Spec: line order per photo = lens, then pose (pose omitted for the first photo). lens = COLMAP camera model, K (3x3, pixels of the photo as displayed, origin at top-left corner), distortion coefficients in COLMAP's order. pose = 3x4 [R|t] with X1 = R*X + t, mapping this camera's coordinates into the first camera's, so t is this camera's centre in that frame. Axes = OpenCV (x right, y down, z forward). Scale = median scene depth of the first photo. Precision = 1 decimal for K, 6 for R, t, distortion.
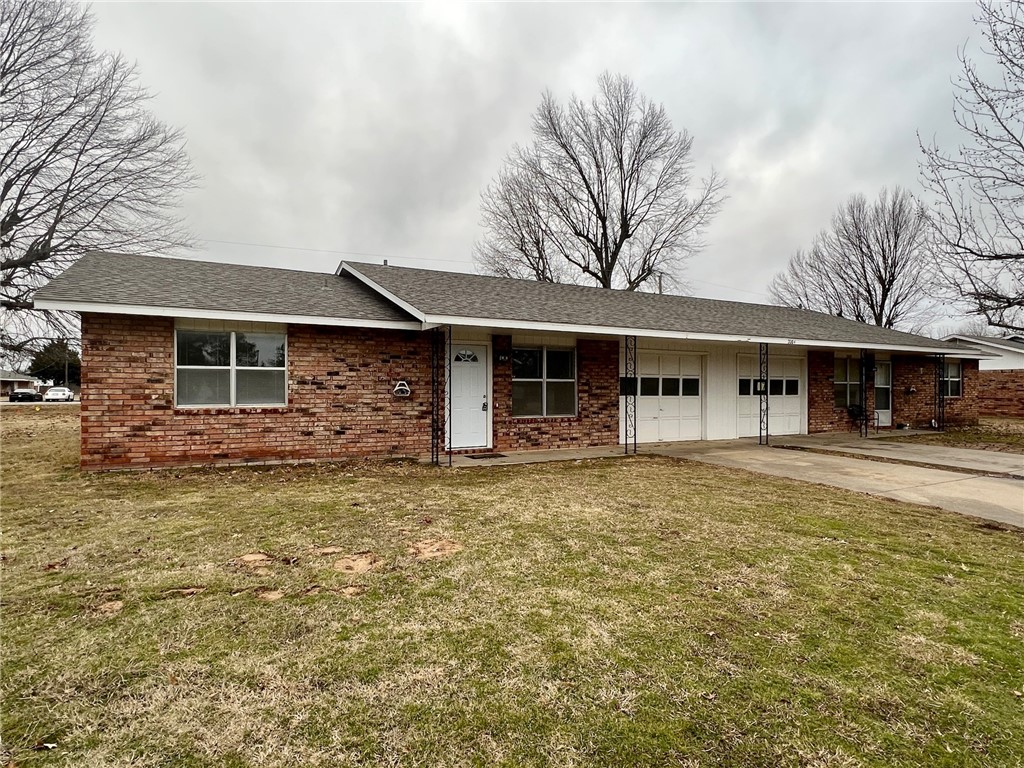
lens RADIAL K [[574.0, 0, 512.0], [0, 574.0, 384.0], [0, 0, 1]] dist [0.001002, -0.000032]
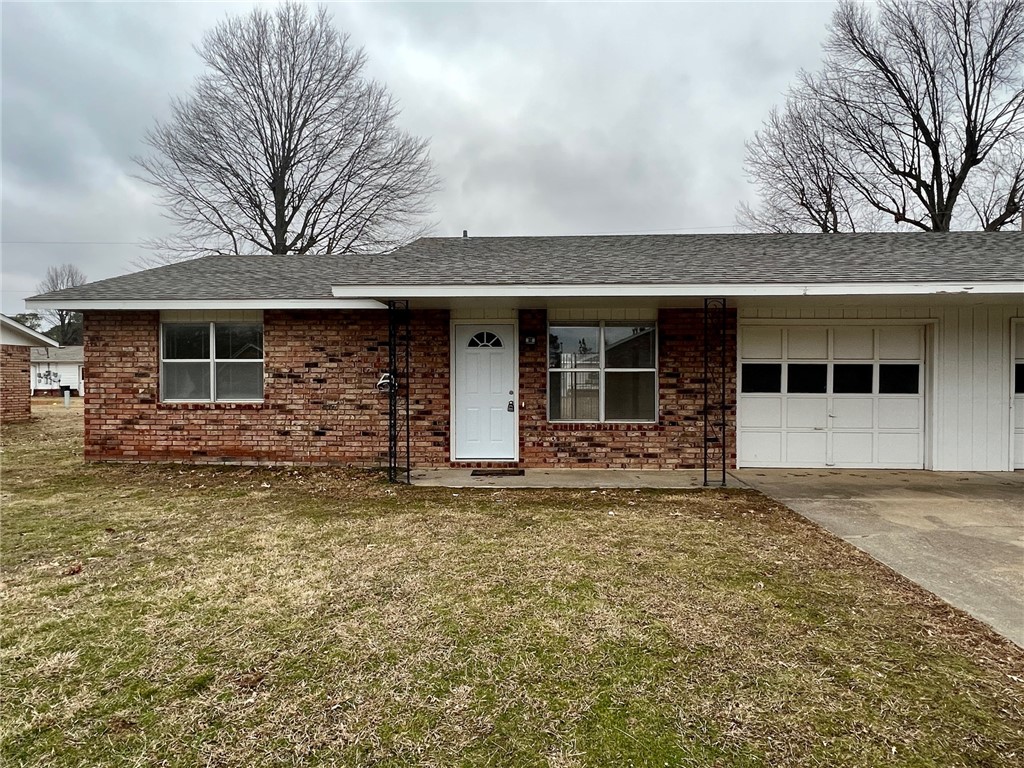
lens RADIAL K [[597.9, 0, 512.0], [0, 597.9, 384.0], [0, 0, 1]] dist [-0.000772, -0.000220]
pose [[0.857439, 0.001143, -0.514584, 0.398277], [0.005547, 0.999919, 0.011464, 0.001701], [0.514555, -0.012684, 0.857364, 0.369311]]
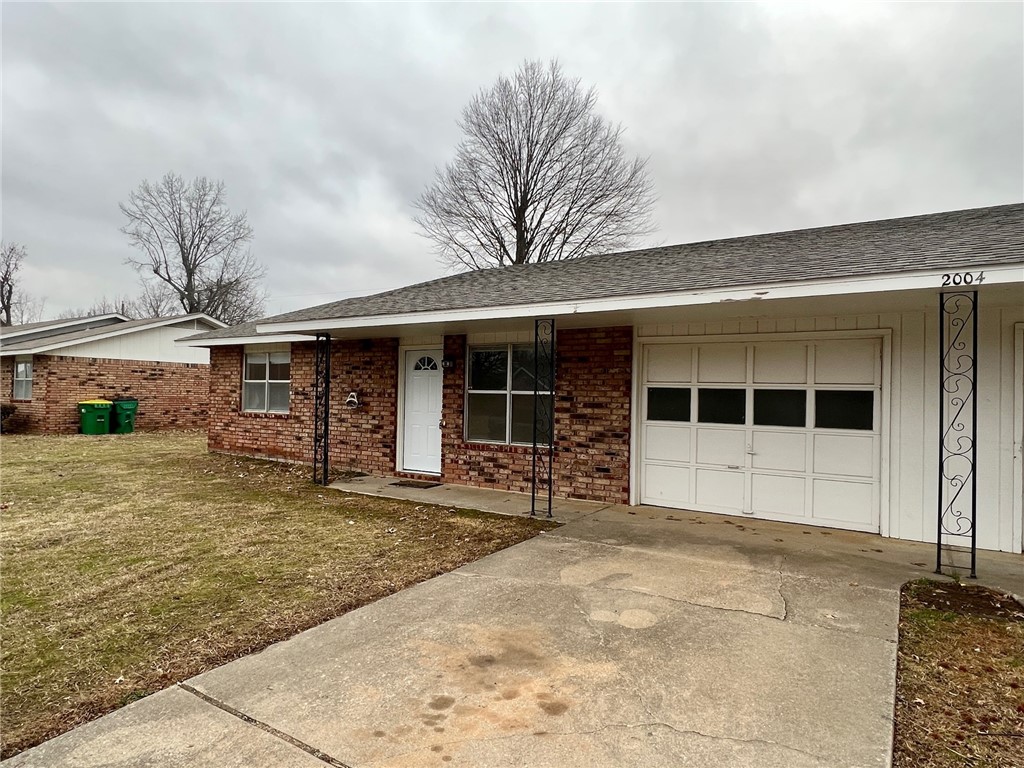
lens RADIAL K [[597.9, 0, 512.0], [0, 597.9, 384.0], [0, 0, 1]] dist [-0.000772, -0.000220]
pose [[0.476485, -0.010905, -0.879115, 0.834006], [-0.012995, 0.999726, -0.019444, -0.003251], [0.879086, 0.020689, 0.476213, 0.762920]]
